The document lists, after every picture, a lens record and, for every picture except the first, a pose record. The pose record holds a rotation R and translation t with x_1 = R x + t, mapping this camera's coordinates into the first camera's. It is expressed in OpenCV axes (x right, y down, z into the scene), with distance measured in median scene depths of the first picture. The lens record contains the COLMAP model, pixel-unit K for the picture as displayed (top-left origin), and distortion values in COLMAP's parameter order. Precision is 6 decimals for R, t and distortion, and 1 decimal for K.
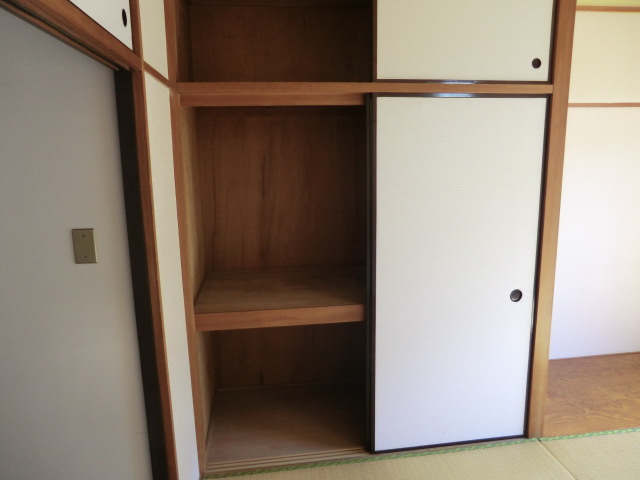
lens RADIAL K [[455.2, 0, 320.0], [0, 455.2, 240.0], [0, 0, 1]] dist [-0.035726, 0.042056]
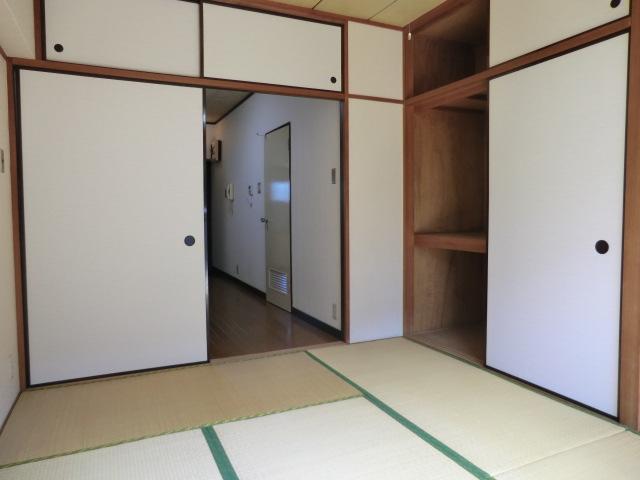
lens RADIAL K [[463.8, 0, 321.9], [0, 463.8, 238.7], [0, 0, 1]] dist [-0.118150, 0.148479]
pose [[0.298447, 0.076813, -0.951330, 1.253191], [-0.176127, 0.984070, 0.024203, 0.200568], [0.938035, 0.160331, 0.307222, 0.174640]]
